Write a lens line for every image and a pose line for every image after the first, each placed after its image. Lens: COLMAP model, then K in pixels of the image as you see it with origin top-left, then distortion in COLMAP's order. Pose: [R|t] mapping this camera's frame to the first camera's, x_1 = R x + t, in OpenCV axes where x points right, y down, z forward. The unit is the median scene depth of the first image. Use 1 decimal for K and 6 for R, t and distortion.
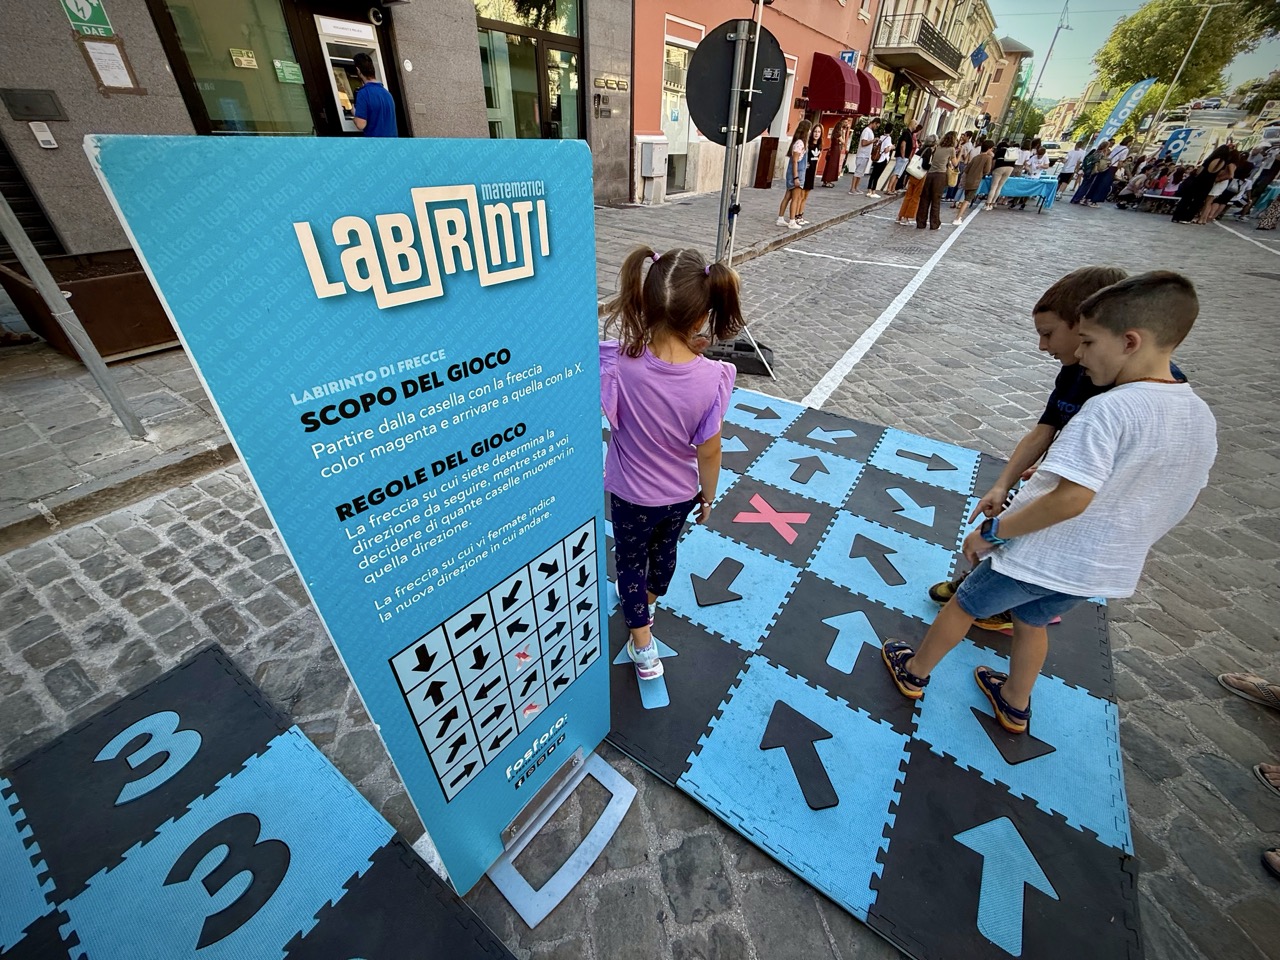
lens RADIAL K [[590.9, 0, 640.0], [0, 590.9, 480.0], [0, 0, 1]] dist [-0.001409, -0.000390]
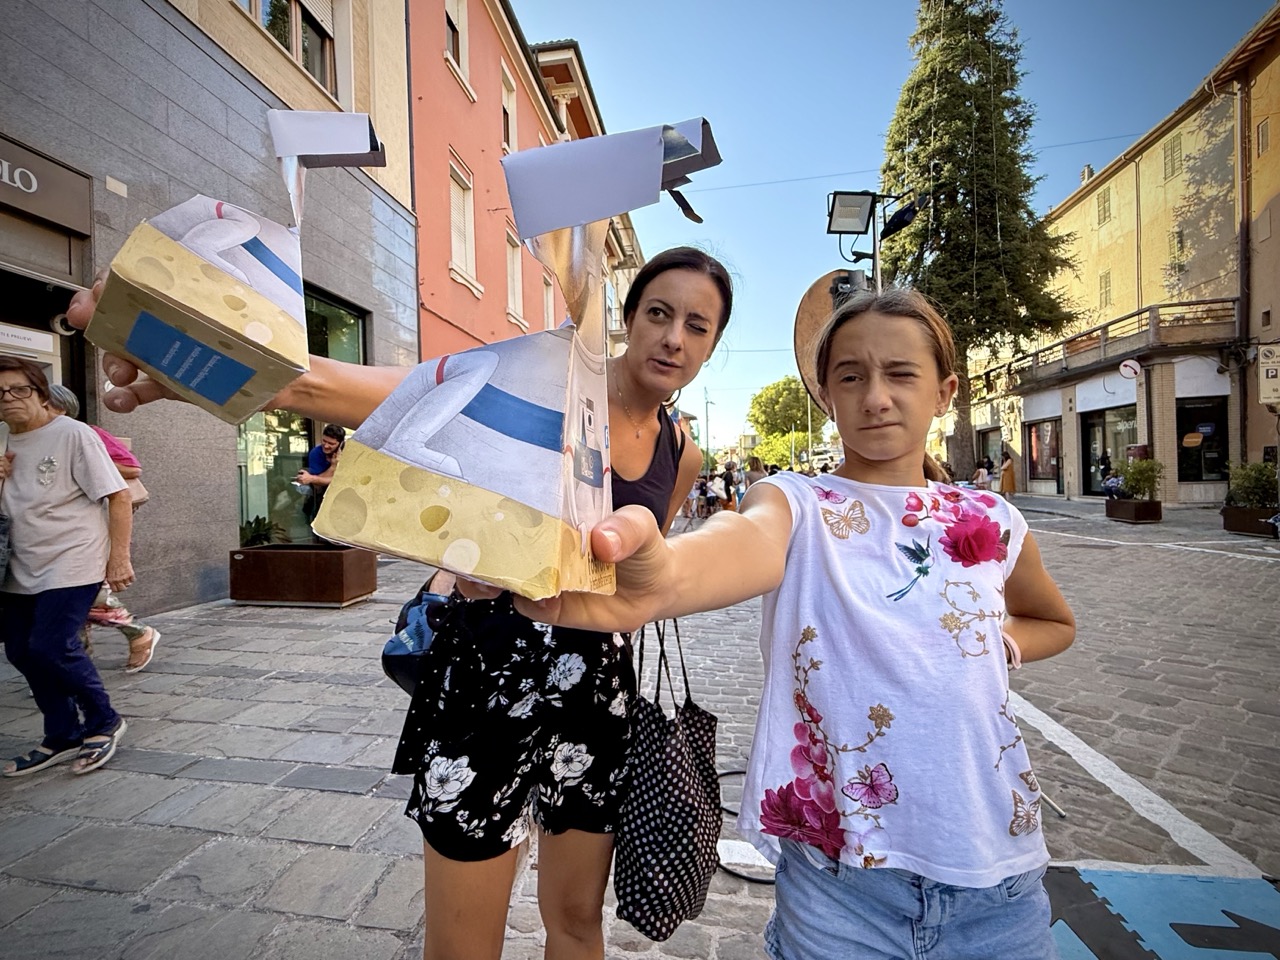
lens RADIAL K [[590.9, 0, 640.0], [0, 590.9, 480.0], [0, 0, 1]] dist [-0.001409, -0.000390]
pose [[0.891170, -0.048252, 0.451096, -0.179812], [0.273105, 0.851033, -0.448504, -0.166900], [-0.362257, 0.522890, 0.771593, 0.348652]]
